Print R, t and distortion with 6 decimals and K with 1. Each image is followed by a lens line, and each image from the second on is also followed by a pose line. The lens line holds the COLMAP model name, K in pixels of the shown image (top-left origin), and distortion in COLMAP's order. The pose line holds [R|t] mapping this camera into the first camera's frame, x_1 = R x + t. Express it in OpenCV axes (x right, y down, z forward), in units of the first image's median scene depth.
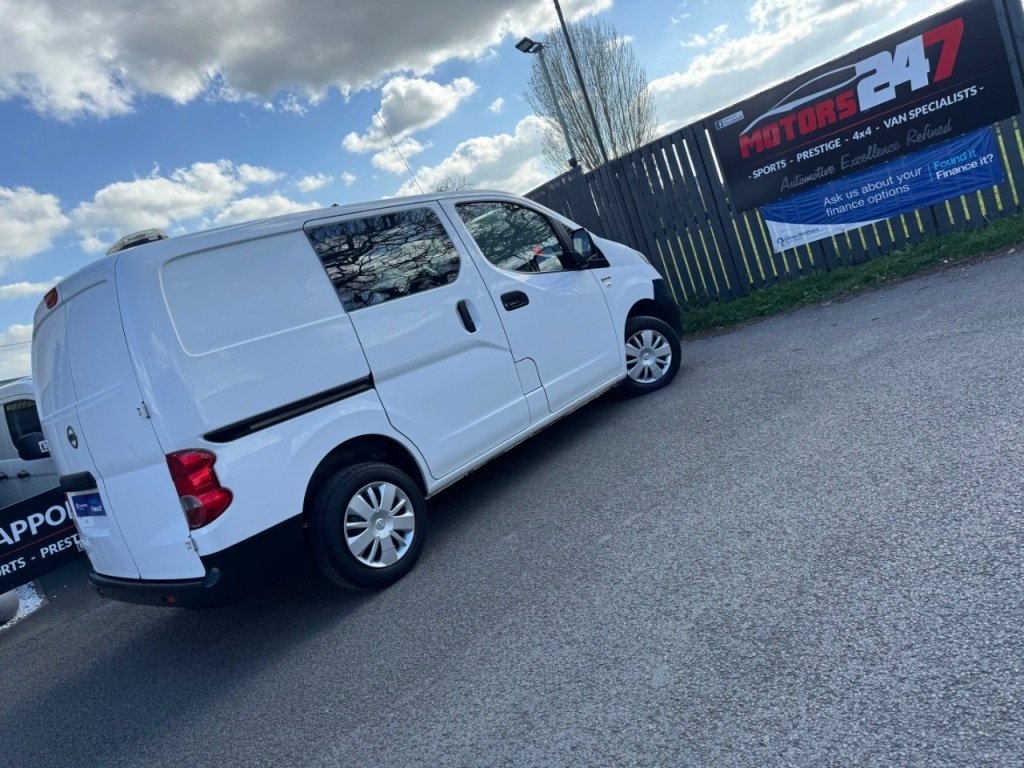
lens RADIAL K [[722.2, 0, 509.4], [0, 722.2, 376.9], [0, 0, 1]] dist [0.041342, -0.048124]
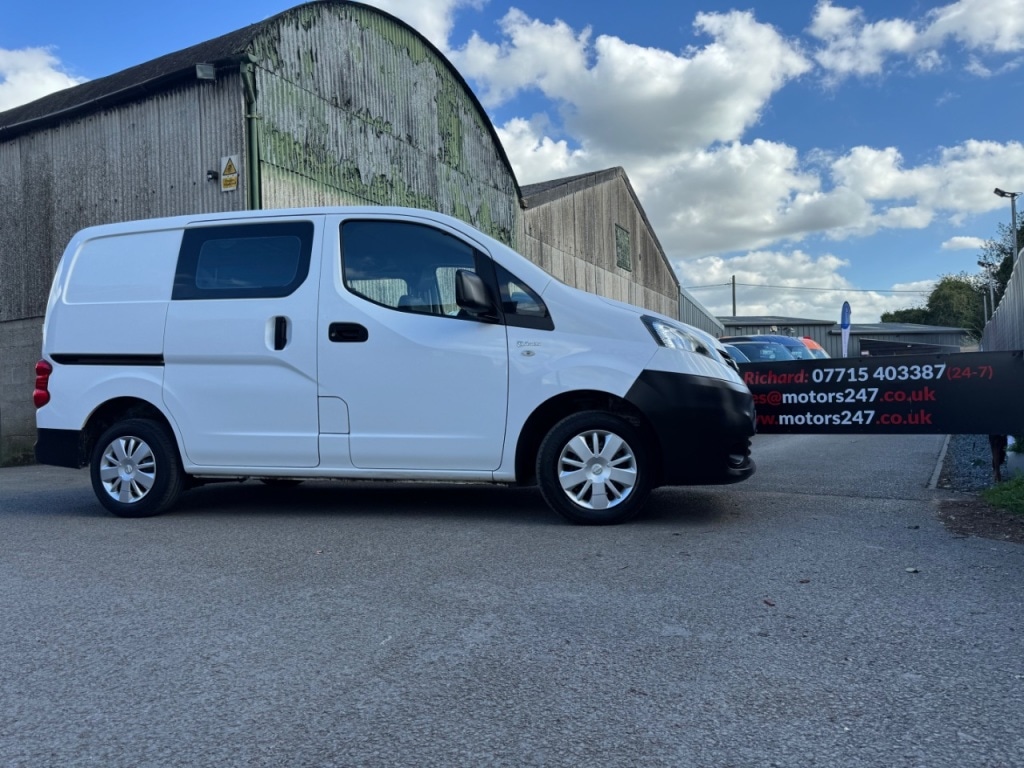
lens RADIAL K [[722.2, 0, 509.0], [0, 722.2, 386.8], [0, 0, 1]] dist [0.041342, -0.048124]
pose [[0.418192, 0.316097, -0.851586, 0.602001], [-0.248060, 0.941606, 0.227695, -0.203467], [0.873831, 0.116025, 0.472183, 0.517891]]
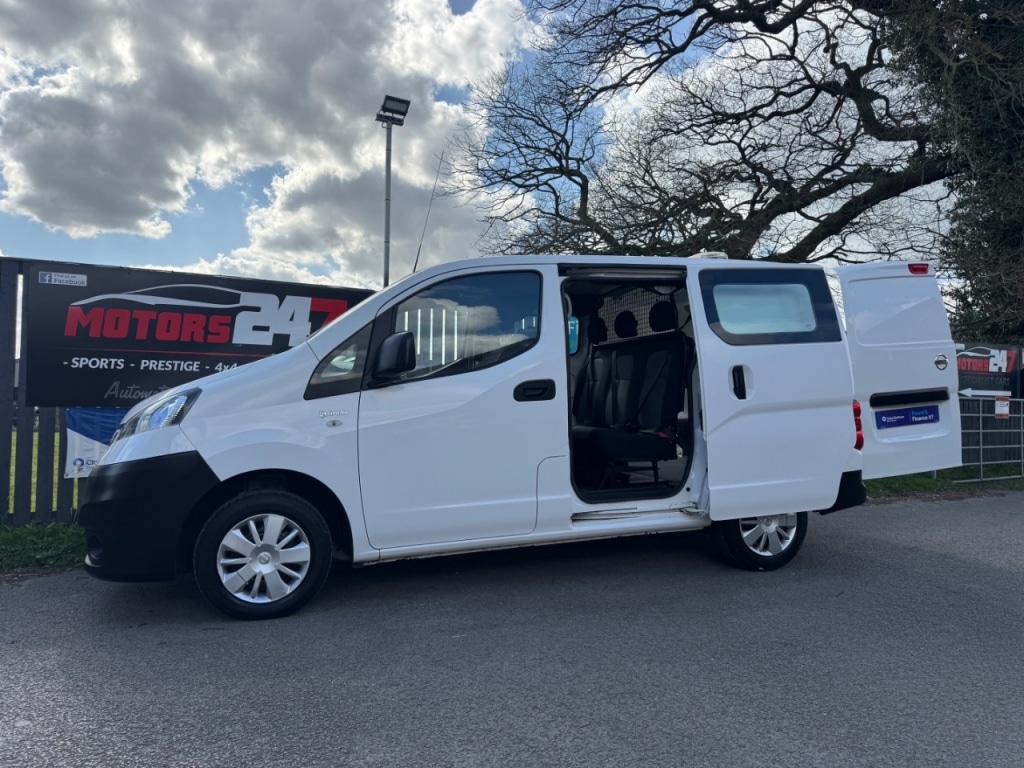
lens RADIAL K [[722.2, 0, 514.0], [0, 722.2, 385.3], [0, 0, 1]] dist [0.041342, -0.048124]
pose [[0.415038, 0.373694, 0.829516, -0.074694], [-0.039577, 0.918305, -0.393891, 0.005364], [-0.908943, 0.130650, 0.395921, 0.381516]]
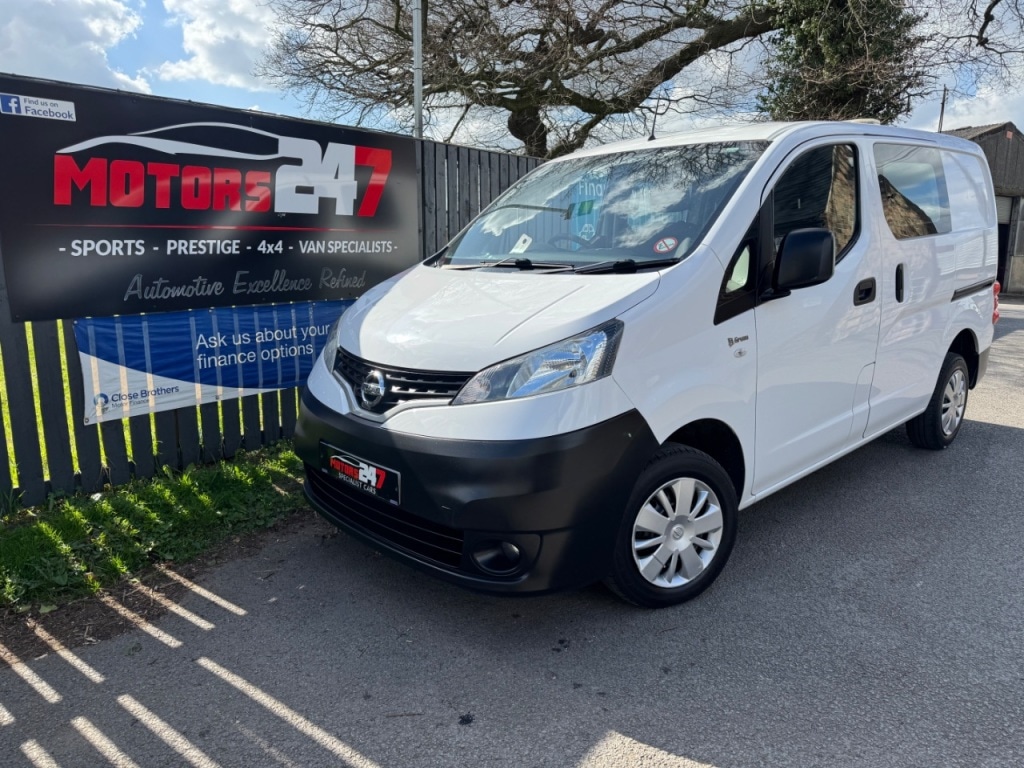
lens RADIAL K [[722.2, 0, 514.1], [0, 722.2, 387.5], [0, 0, 1]] dist [0.041342, -0.048124]
pose [[0.053342, 0.154824, 0.986501, -0.089992], [0.118241, 0.979978, -0.160194, -0.102659], [-0.991551, 0.125190, 0.033967, 0.833262]]
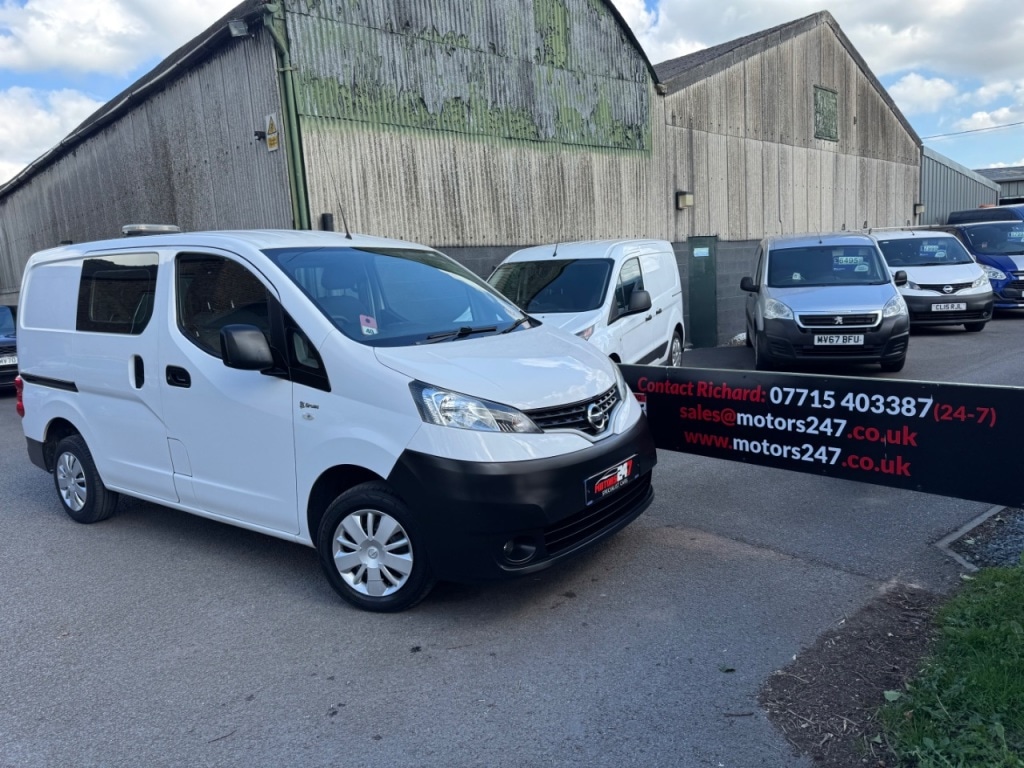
lens RADIAL K [[722.2, 0, 514.4], [0, 722.2, 384.8], [0, 0, 1]] dist [0.041342, -0.048124]
pose [[0.119493, 0.469959, -0.874563, 0.569922], [-0.118380, 0.881334, 0.457424, -0.376497], [0.985752, 0.048872, 0.160946, 0.861730]]
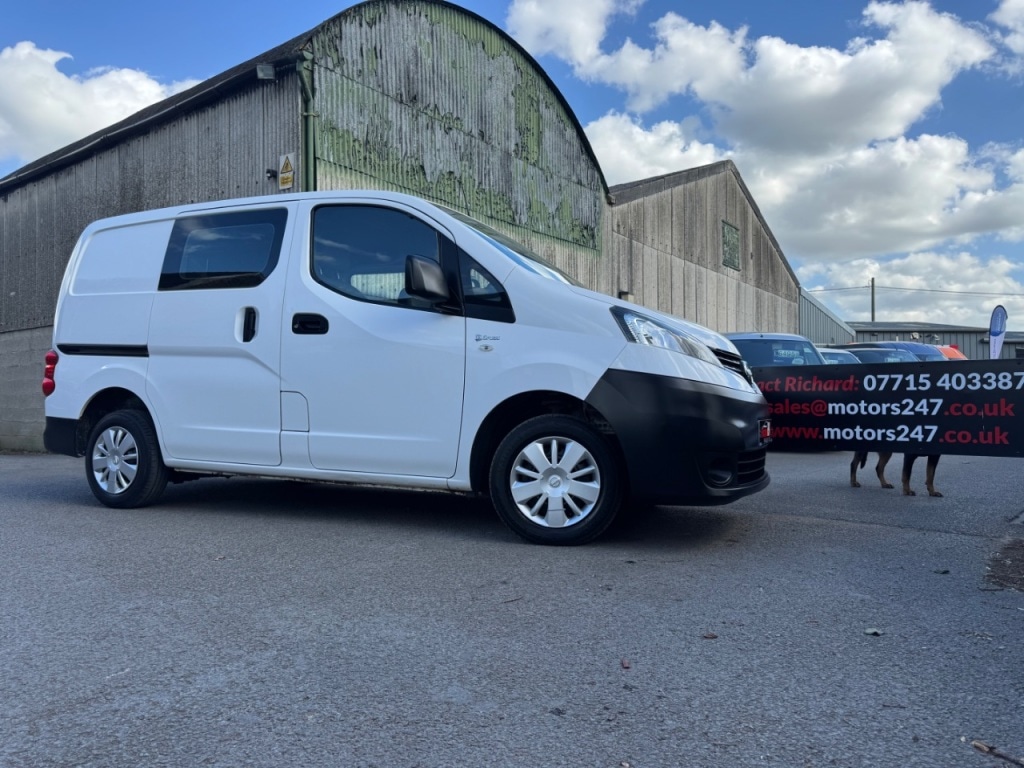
lens RADIAL K [[722.2, 0, 510.5], [0, 722.2, 388.3], [0, 0, 1]] dist [0.041342, -0.048124]
pose [[0.259486, 0.321149, -0.910785, 0.593083], [-0.228381, 0.936745, 0.265236, -0.215507], [0.938354, 0.139181, 0.316417, 0.657735]]
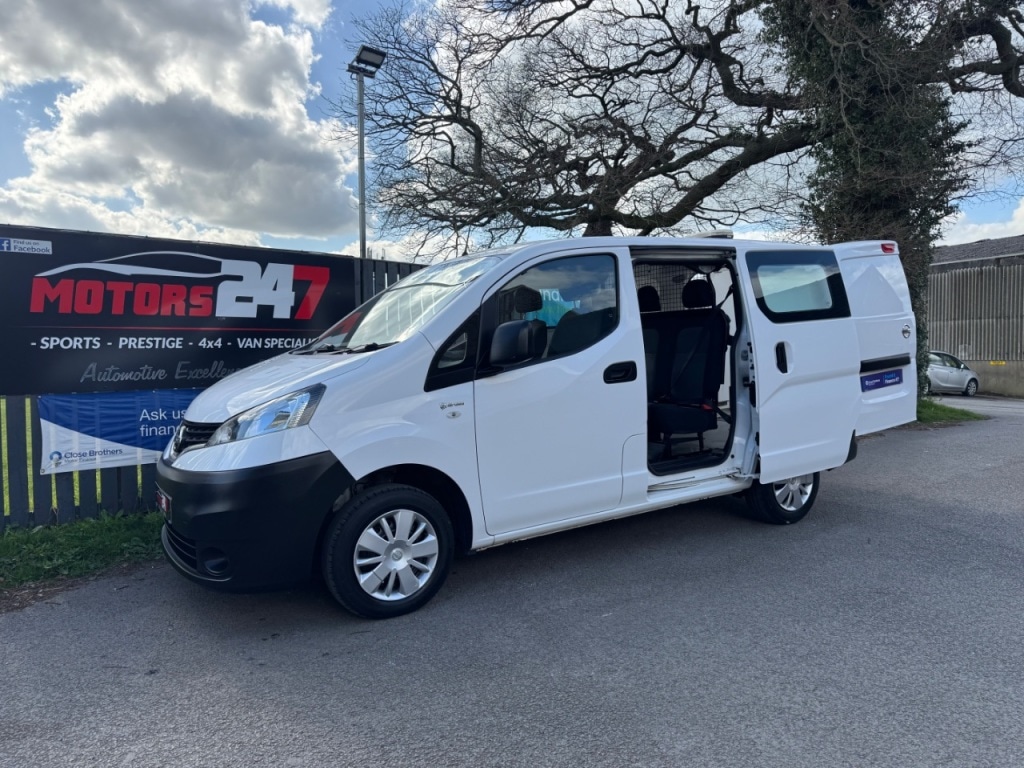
lens RADIAL K [[722.2, 0, 516.9], [0, 722.2, 386.6], [0, 0, 1]] dist [0.041342, -0.048124]
pose [[0.216245, 0.298102, 0.929717, -0.160120], [0.064857, 0.945758, -0.318331, -0.023254], [-0.974183, 0.129136, 0.185181, 0.572253]]
